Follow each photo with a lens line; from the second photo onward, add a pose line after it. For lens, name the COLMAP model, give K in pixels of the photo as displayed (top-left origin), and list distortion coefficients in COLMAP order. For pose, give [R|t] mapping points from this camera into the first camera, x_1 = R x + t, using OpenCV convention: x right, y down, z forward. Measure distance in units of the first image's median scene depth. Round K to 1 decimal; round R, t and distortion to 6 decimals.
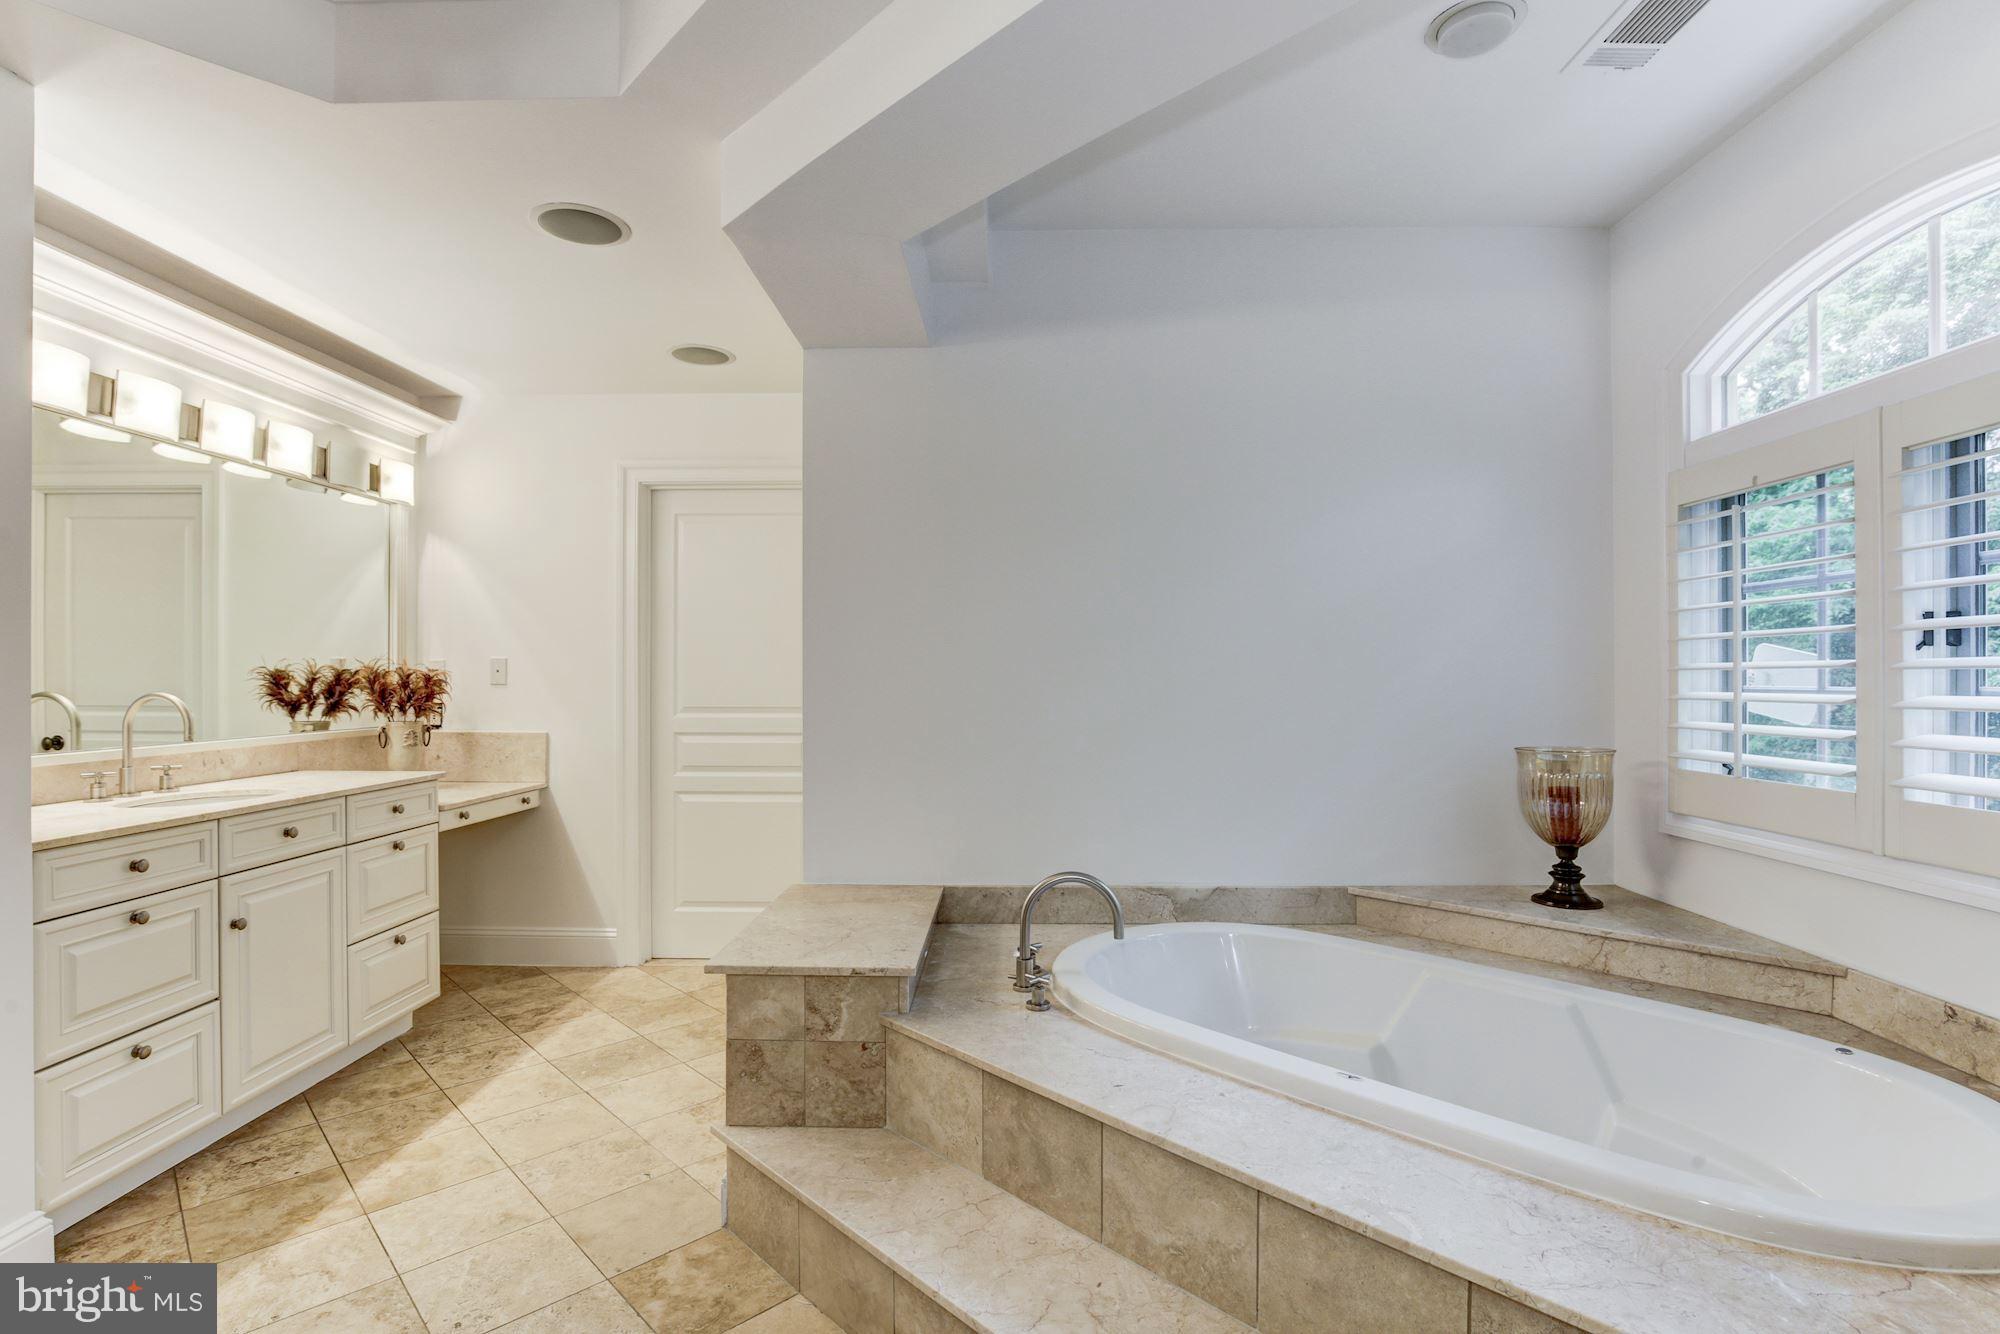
lens RADIAL K [[972.9, 0, 1000.0], [0, 972.9, 667.0], [0, 0, 1]] dist [-0.020756, -0.000191]
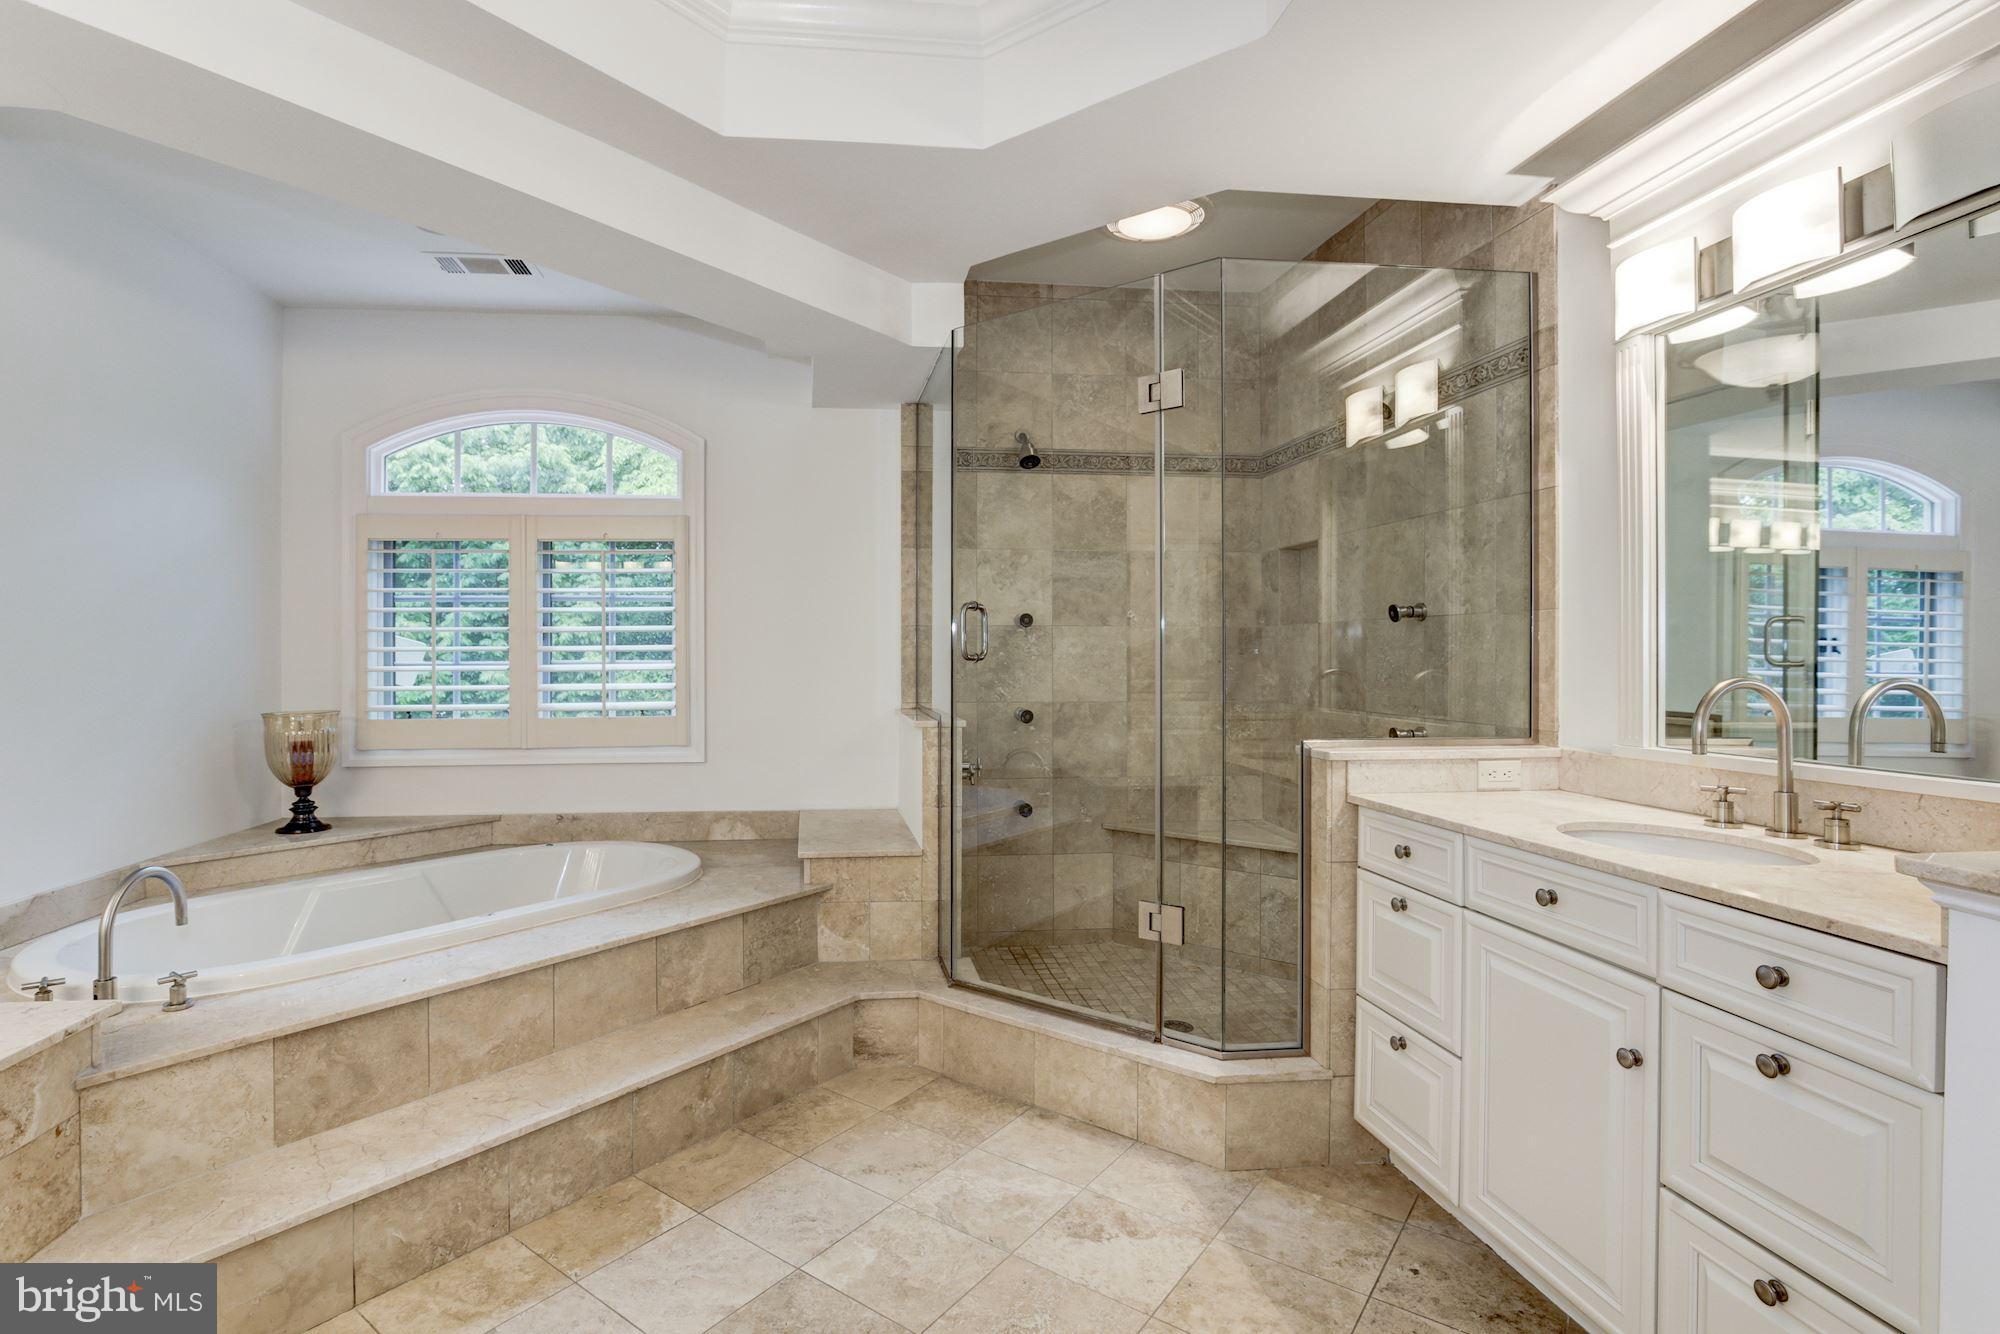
lens RADIAL K [[912.3, 0, 1000.0], [0, 912.3, 667.0], [0, 0, 1]] dist [-0.000102, 0.000004]
pose [[-0.218176, -0.007751, 0.975879, -1.013533], [-0.015208, 0.999874, 0.004541, 0.005948], [-0.975791, -0.013850, -0.218267, 0.429286]]
